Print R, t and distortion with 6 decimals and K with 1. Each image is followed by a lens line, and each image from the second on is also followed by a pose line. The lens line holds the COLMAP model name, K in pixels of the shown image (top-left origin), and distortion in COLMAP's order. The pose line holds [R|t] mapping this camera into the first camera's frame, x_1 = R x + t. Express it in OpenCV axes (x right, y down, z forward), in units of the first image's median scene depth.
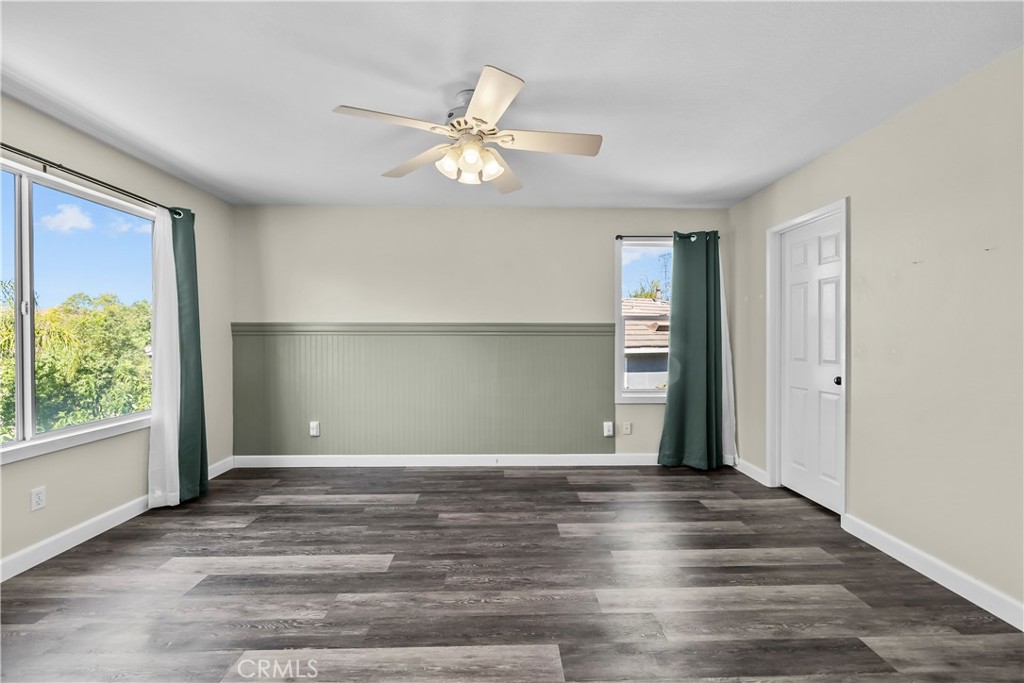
lens RADIAL K [[427.4, 0, 509.5], [0, 427.4, 341.2], [0, 0, 1]] dist [0.000231, -0.000172]
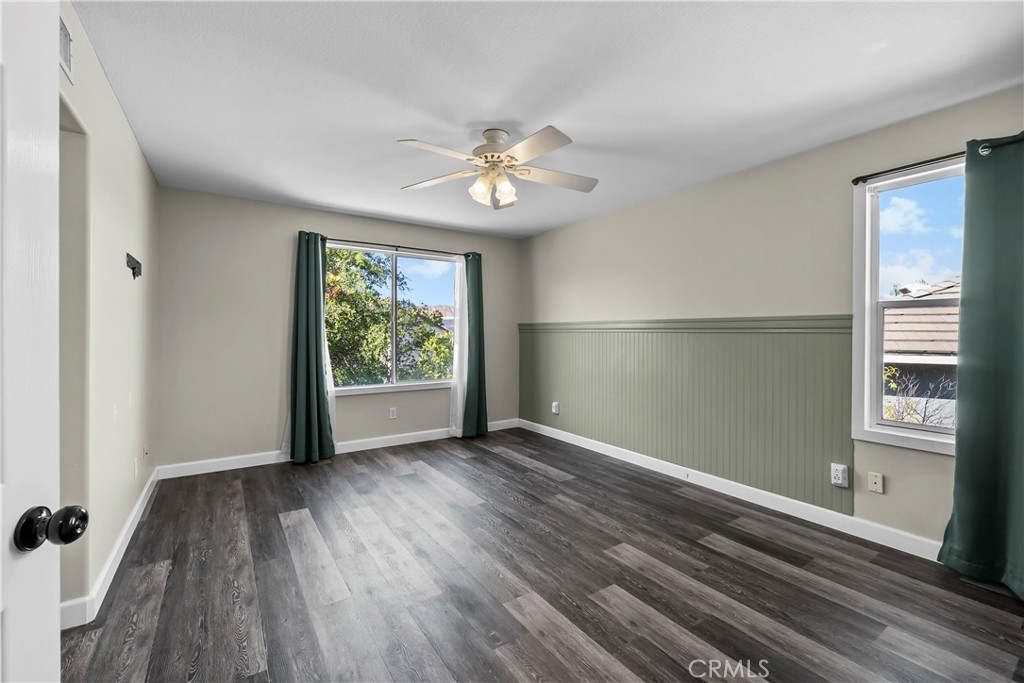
lens RADIAL K [[427.4, 0, 512.2], [0, 427.4, 333.9], [0, 0, 1]] dist [0.000231, -0.000172]
pose [[0.541182, 0.003683, -0.840898, 0.600818], [-0.011904, 0.999924, -0.003281, -0.004990], [0.840821, 0.011786, 0.541184, 0.252414]]
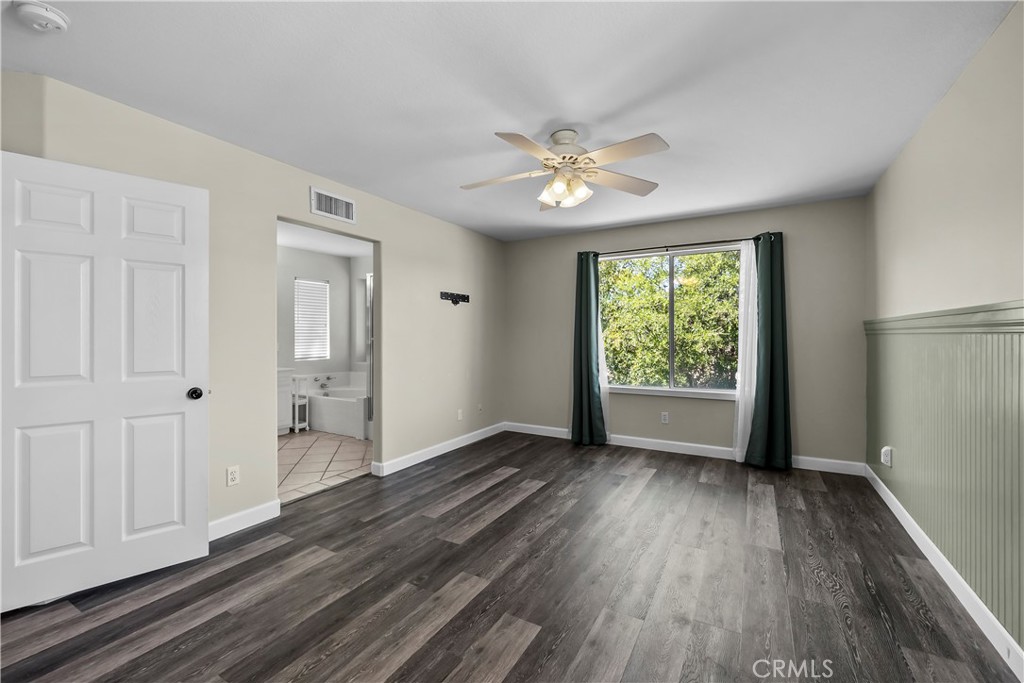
lens RADIAL K [[427.4, 0, 511.9], [0, 427.4, 335.6], [0, 0, 1]] dist [0.000231, -0.000172]
pose [[-0.519714, 0.001360, -0.854339, 0.636212], [-0.006568, 0.999963, 0.005587, -0.012925], [0.854315, 0.008515, -0.519686, 0.949495]]
